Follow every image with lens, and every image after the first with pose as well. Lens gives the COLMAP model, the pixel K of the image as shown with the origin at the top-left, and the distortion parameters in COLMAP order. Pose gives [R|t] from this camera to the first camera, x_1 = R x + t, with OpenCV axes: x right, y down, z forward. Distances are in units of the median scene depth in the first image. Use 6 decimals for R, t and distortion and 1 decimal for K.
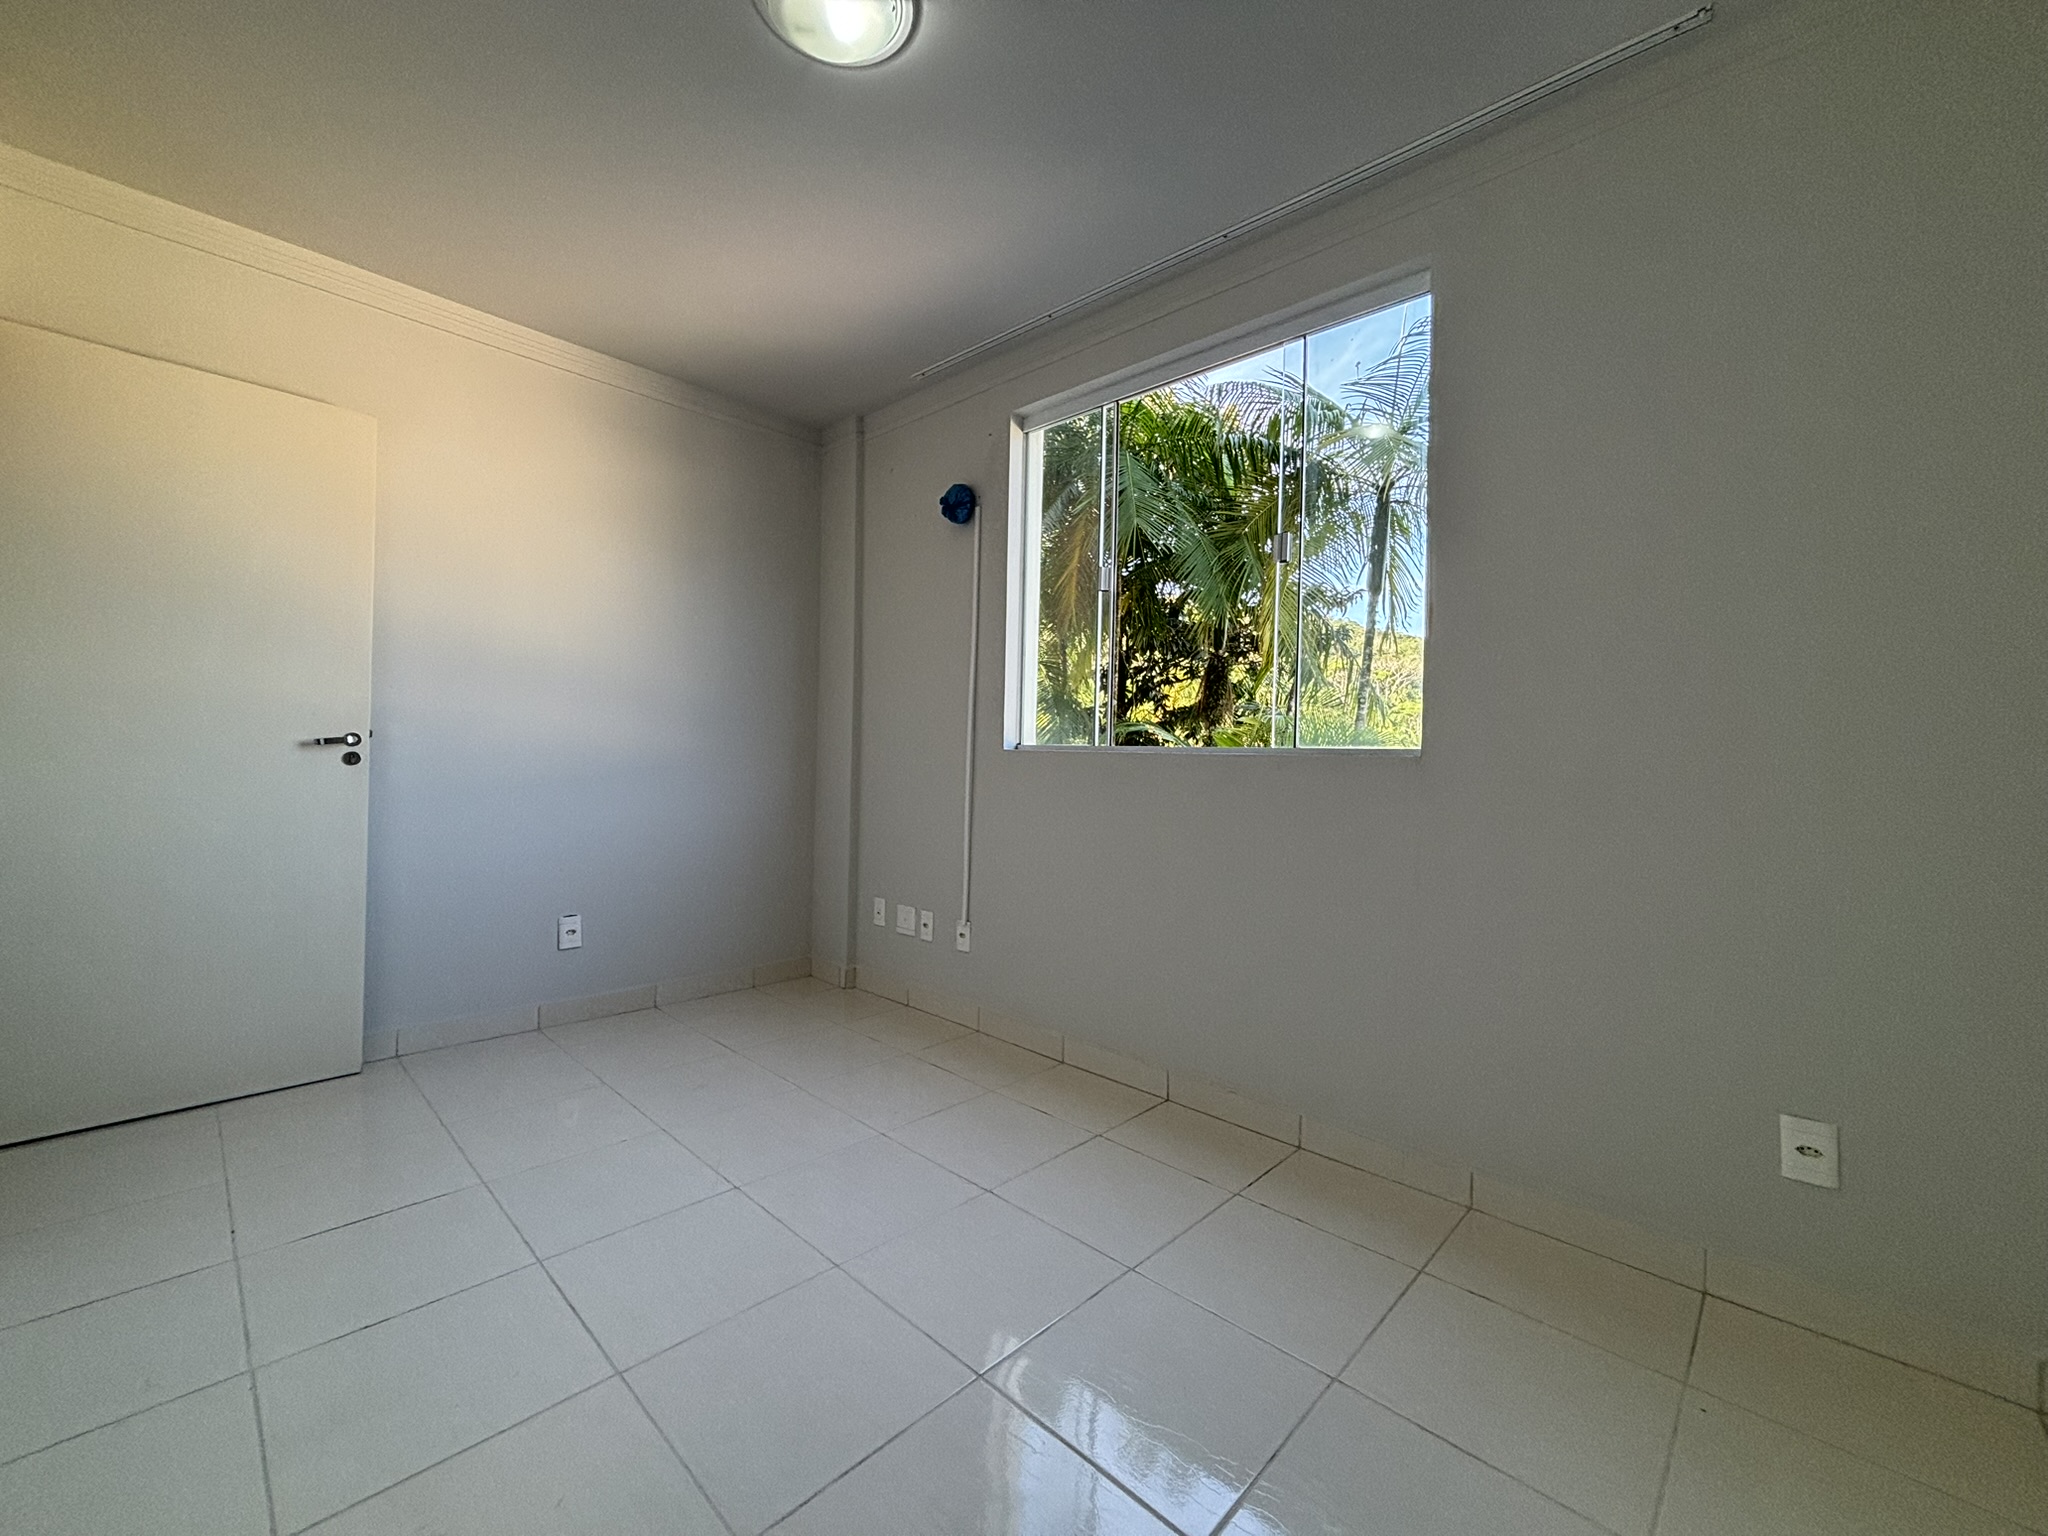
lens RADIAL K [[821.0, 0, 1020.4], [0, 821.0, 765.0], [0, 0, 1]] dist [0.001635, 0.000957]
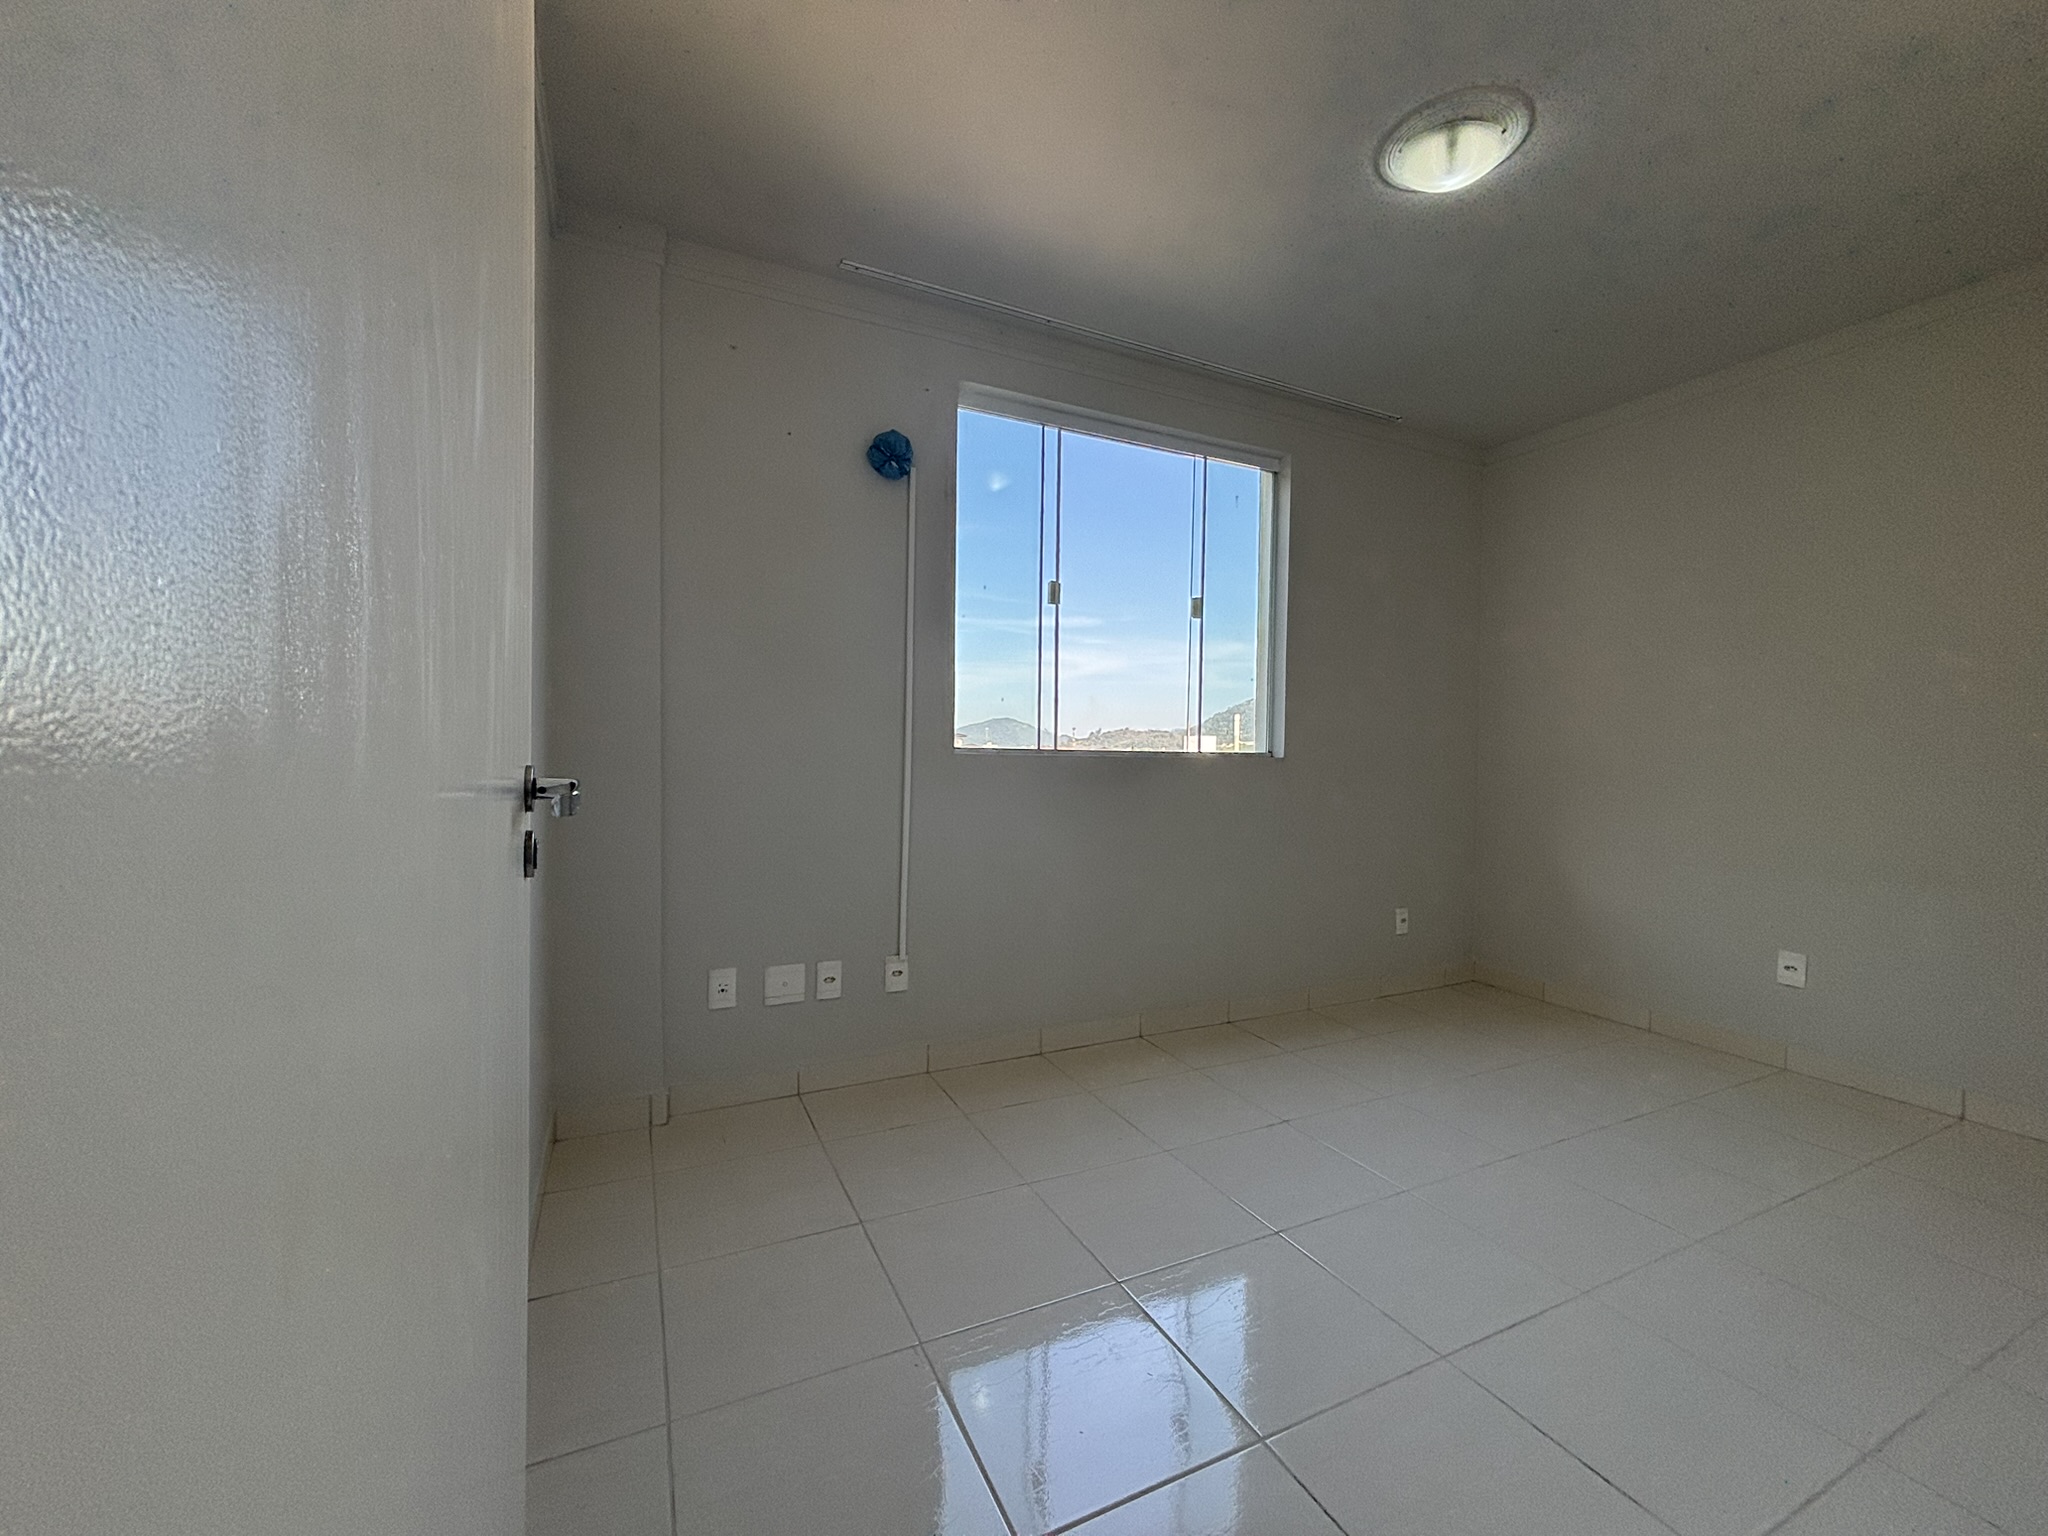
lens RADIAL K [[821.0, 0, 1020.4], [0, 821.0, 765.0], [0, 0, 1]] dist [0.001635, 0.000957]
pose [[0.342496, -0.036511, 0.938809, -0.814676], [-0.002976, 0.999197, 0.039946, -0.041315], [-0.939514, -0.016475, 0.342113, 0.594359]]
